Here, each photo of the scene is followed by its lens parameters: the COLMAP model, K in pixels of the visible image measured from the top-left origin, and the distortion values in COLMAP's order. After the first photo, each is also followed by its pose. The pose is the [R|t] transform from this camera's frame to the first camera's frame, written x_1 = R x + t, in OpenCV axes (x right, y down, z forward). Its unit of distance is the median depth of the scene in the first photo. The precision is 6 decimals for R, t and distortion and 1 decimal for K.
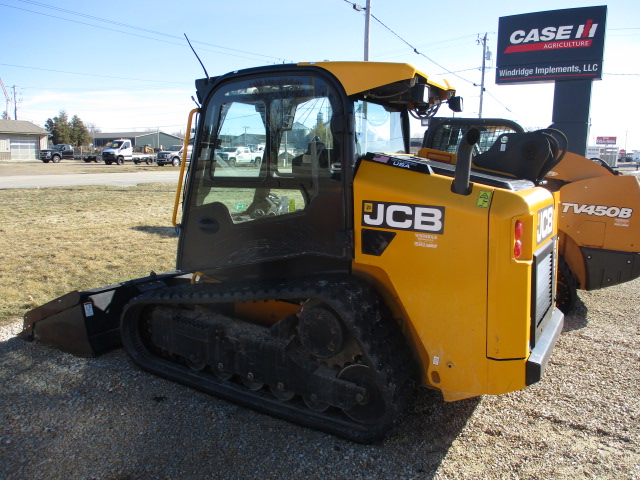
lens RADIAL K [[536.9, 0, 315.3], [0, 536.9, 220.9], [0, 0, 1]] dist [-0.039846, 0.004209]
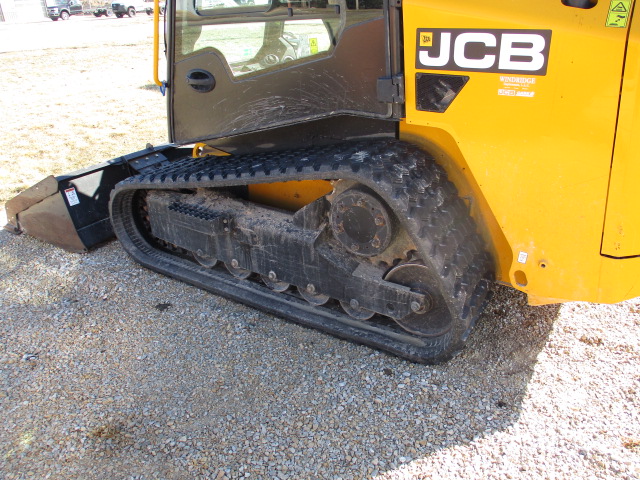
lens RADIAL K [[544.0, 0, 314.5], [0, 544.0, 234.1], [0, 0, 1]] dist [-0.031893, 0.002653]
pose [[0.996794, -0.042657, -0.067688, -0.002667], [0.060744, 0.954102, 0.293258, 0.000168], [0.052071, -0.296430, 0.953634, 0.265699]]
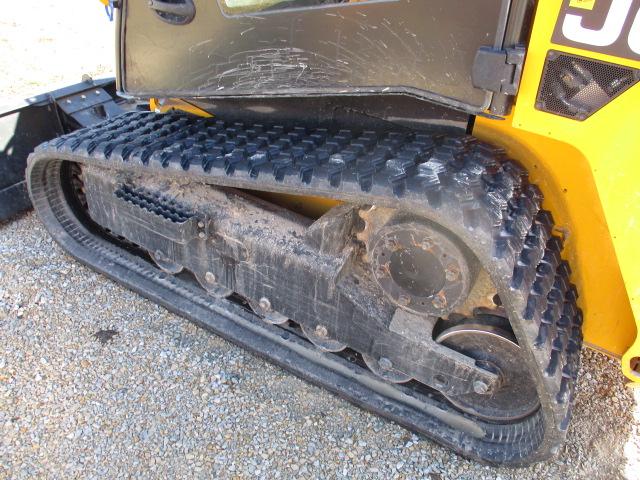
lens RADIAL K [[542.9, 0, 320.0], [0, 542.9, 240.0], [0, 0, 1]] dist [-0.031481, 0.001040]
pose [[0.998584, 0.026653, 0.046045, -0.095511], [-0.044550, 0.892007, 0.449820, -0.030483], [-0.029083, -0.451235, 0.891931, 0.539632]]
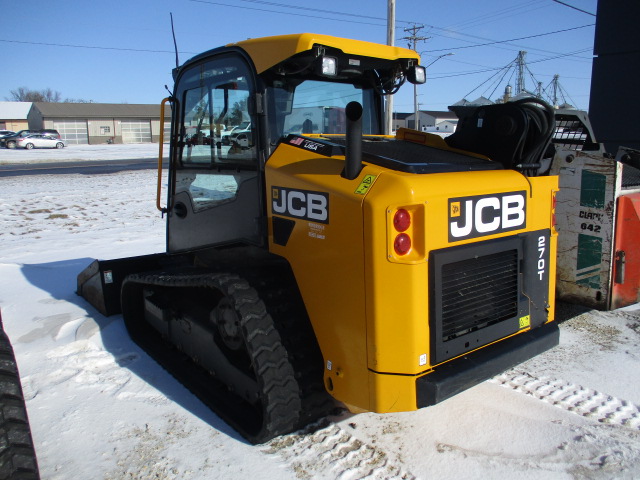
lens RADIAL K [[536.9, 0, 315.3], [0, 536.9, 220.9], [0, 0, 1]] dist [-0.039846, 0.004209]
pose [[0.936423, 0.024193, -0.350038, 0.453924], [-0.016951, 0.999574, 0.023739, -0.000848], [0.350463, -0.016296, 0.936435, 0.139341]]
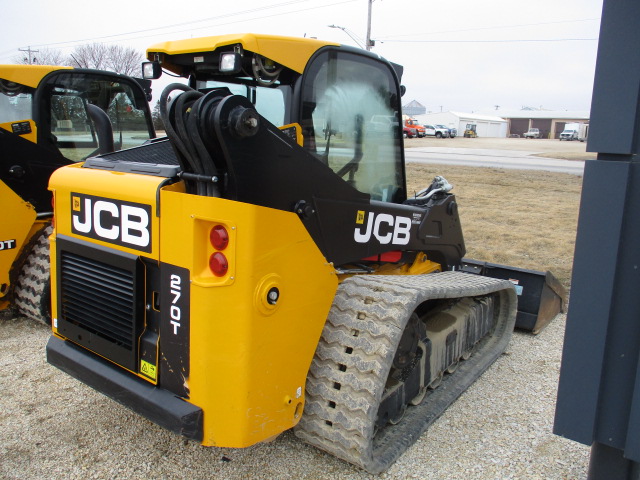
lens RADIAL K [[544.0, 0, 314.5], [0, 544.0, 234.1], [0, 0, 1]] dist [-0.031893, 0.002653]
pose [[-0.115039, 0.161338, -0.980171, 1.105406], [-0.145172, 0.973398, 0.177262, -0.147521], [0.982696, 0.162685, -0.088557, 1.308721]]
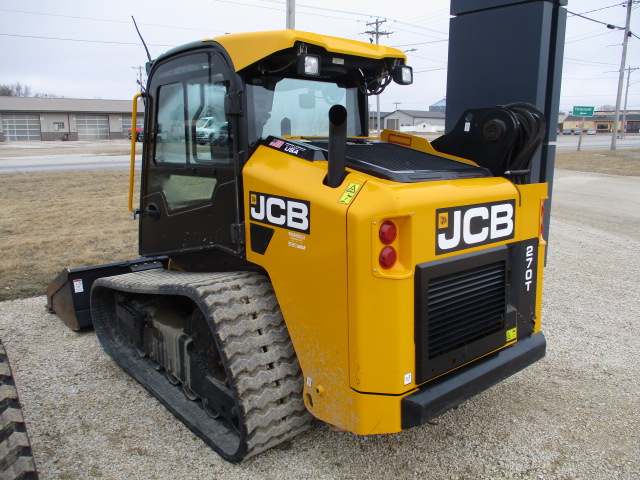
lens RADIAL K [[536.9, 0, 315.3], [0, 536.9, 220.9], [0, 0, 1]] dist [-0.039846, 0.004209]
pose [[0.949049, 0.038099, -0.312817, 0.436336], [-0.027297, 0.998873, 0.038839, -0.024439], [0.313944, -0.028321, 0.949019, 0.180206]]
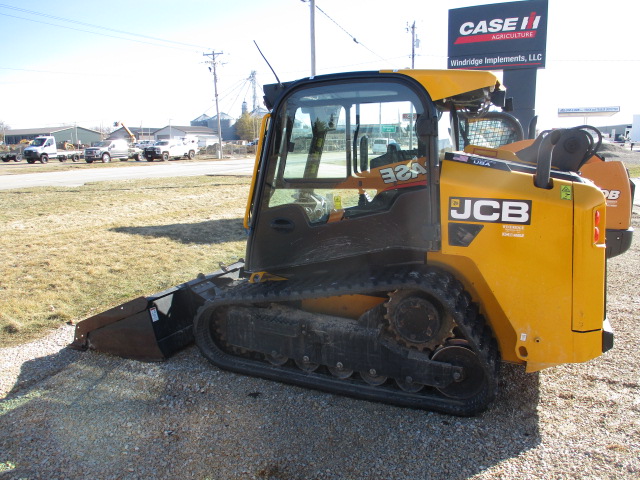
lens RADIAL K [[536.9, 0, 315.3], [0, 536.9, 220.9], [0, 0, 1]] dist [-0.039846, 0.004209]
pose [[0.991422, -0.048634, 0.121314, -0.295748], [0.046289, 0.998684, 0.022077, -0.024313], [-0.122228, -0.016272, 0.992369, -0.048661]]
